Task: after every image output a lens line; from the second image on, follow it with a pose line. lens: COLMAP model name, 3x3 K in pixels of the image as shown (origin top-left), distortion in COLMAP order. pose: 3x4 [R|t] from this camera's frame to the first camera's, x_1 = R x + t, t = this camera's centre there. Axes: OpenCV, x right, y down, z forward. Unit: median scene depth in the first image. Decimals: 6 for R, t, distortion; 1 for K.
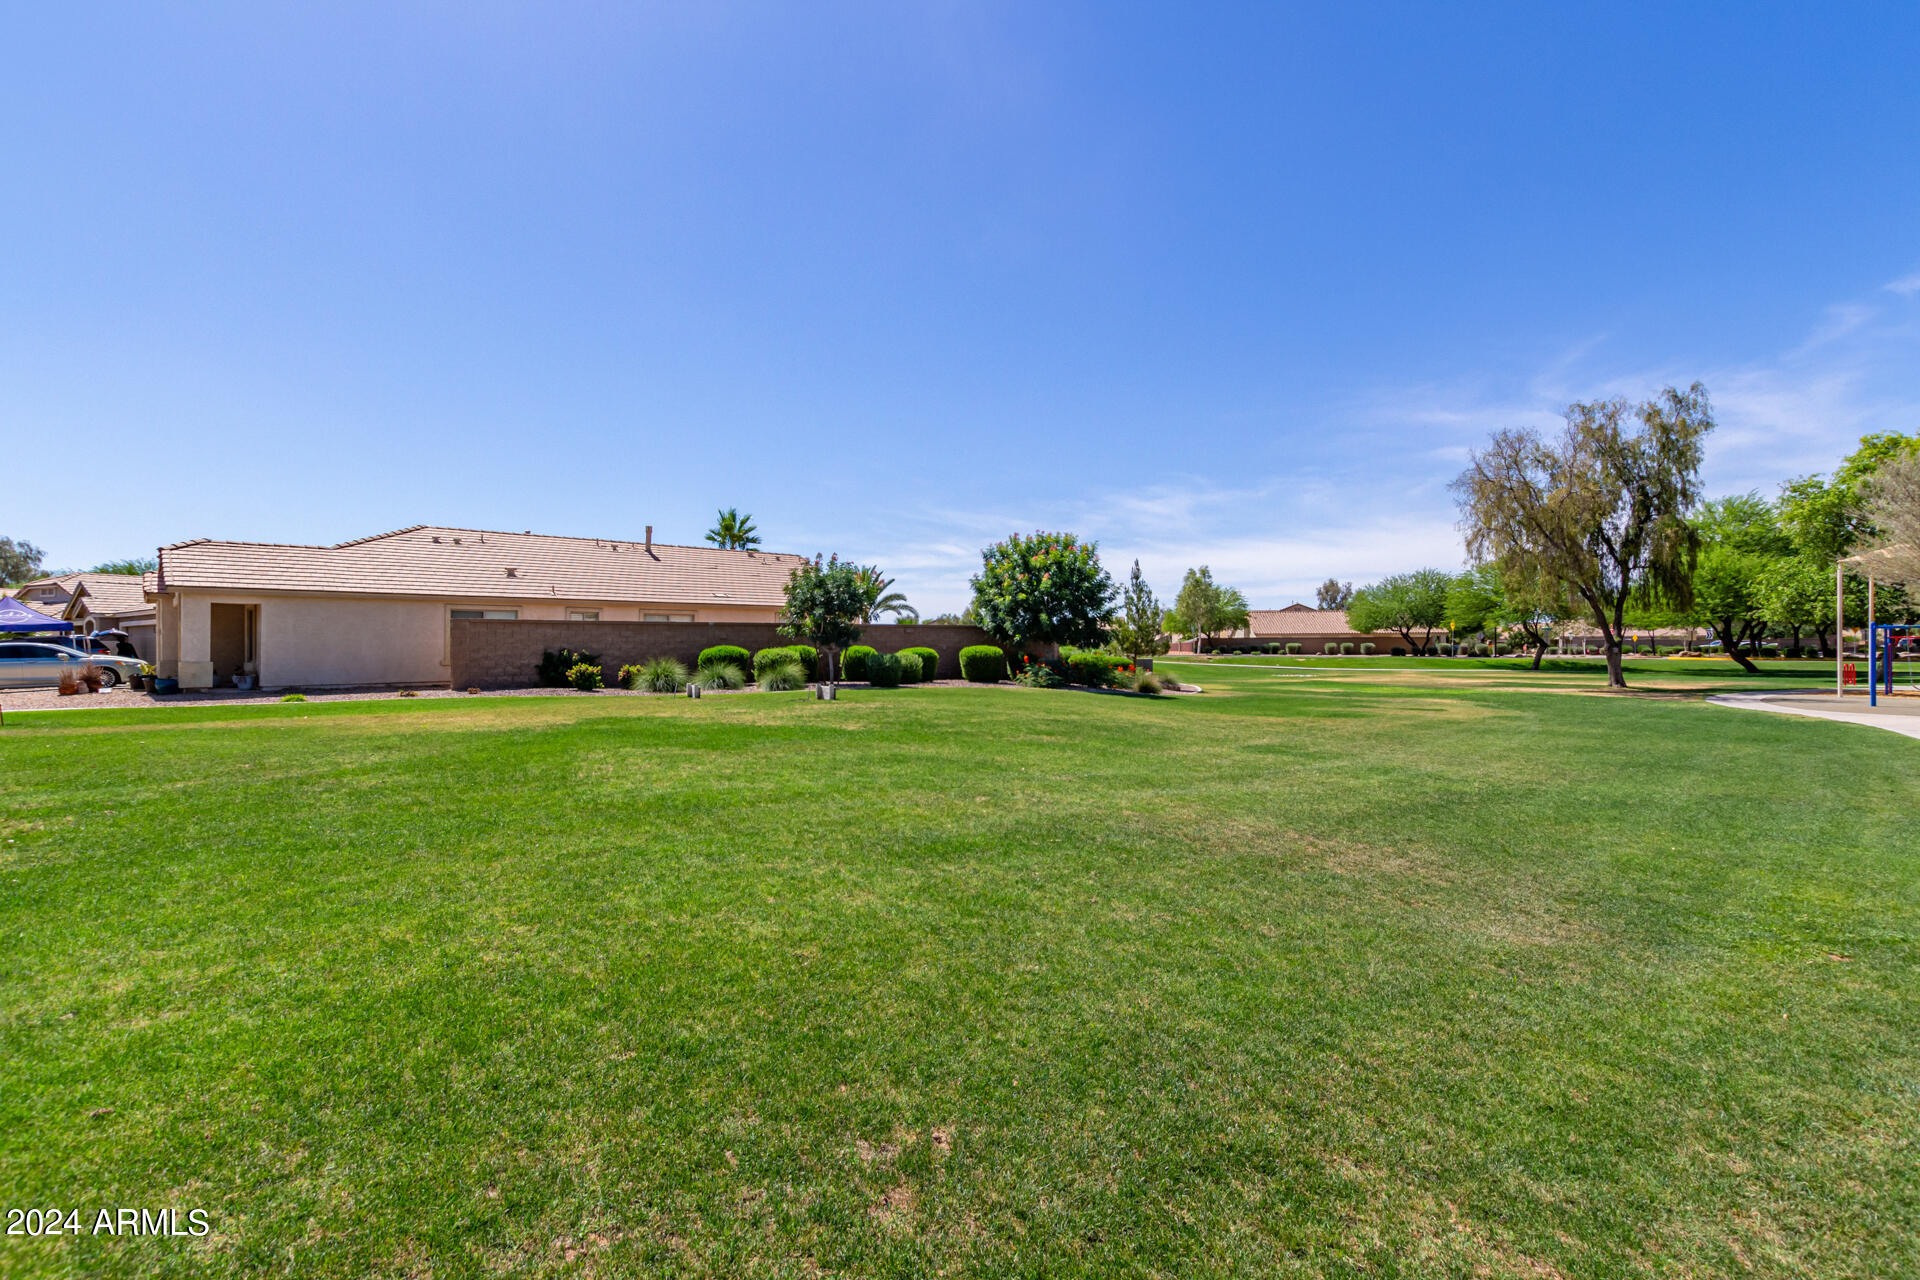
lens RADIAL K [[875.1, 0, 960.0], [0, 875.1, 640.0], [0, 0, 1]] dist [-0.000015, 0.000247]
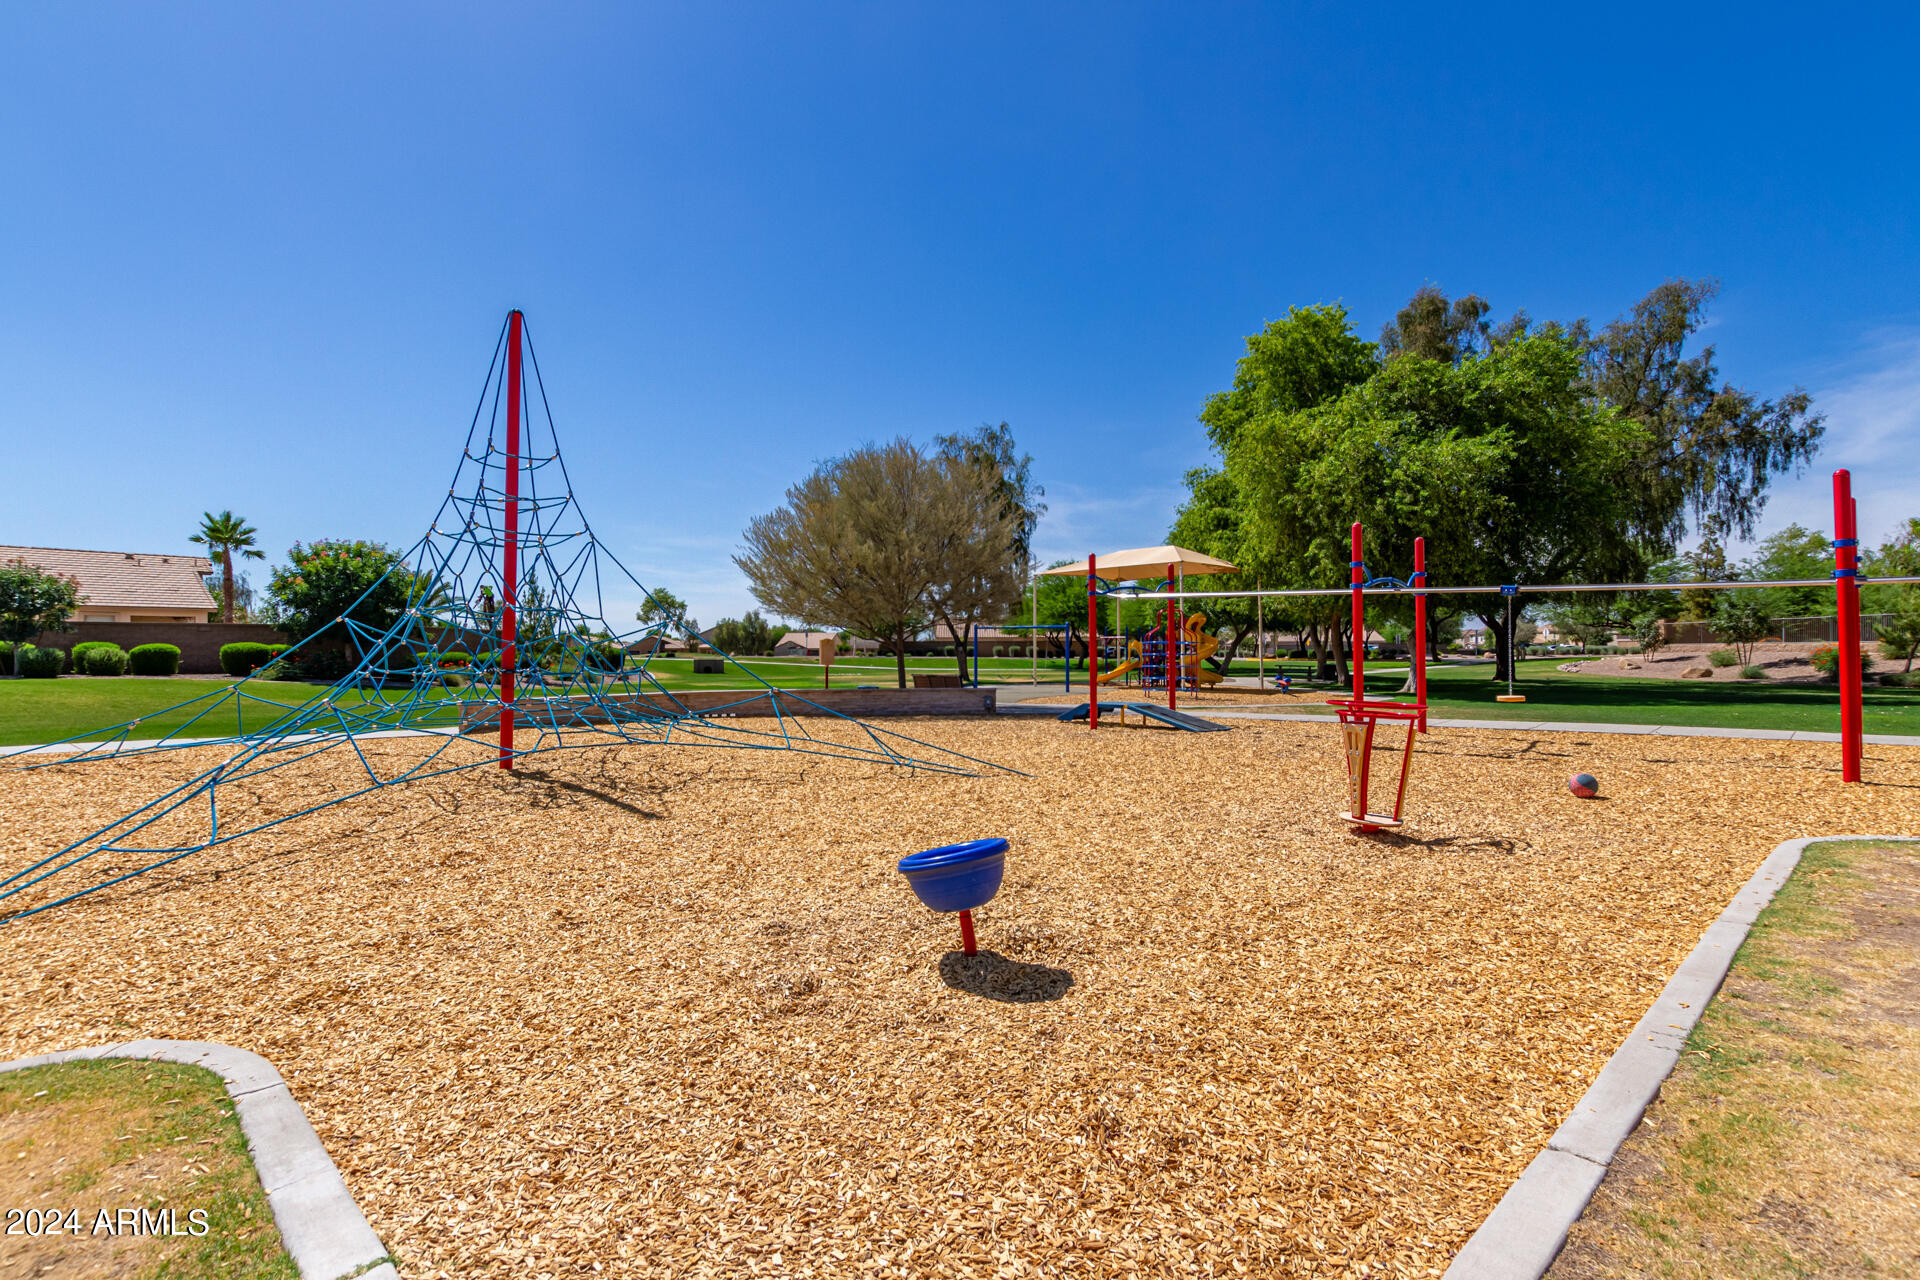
lens RADIAL K [[875.1, 0, 960.0], [0, 875.1, 640.0], [0, 0, 1]] dist [-0.000015, 0.000247]
pose [[0.993848, 0.001602, 0.110740, 0.490299], [-0.000961, 0.999982, -0.005848, 0.005250], [-0.110747, 0.005706, 0.993832, -0.115824]]
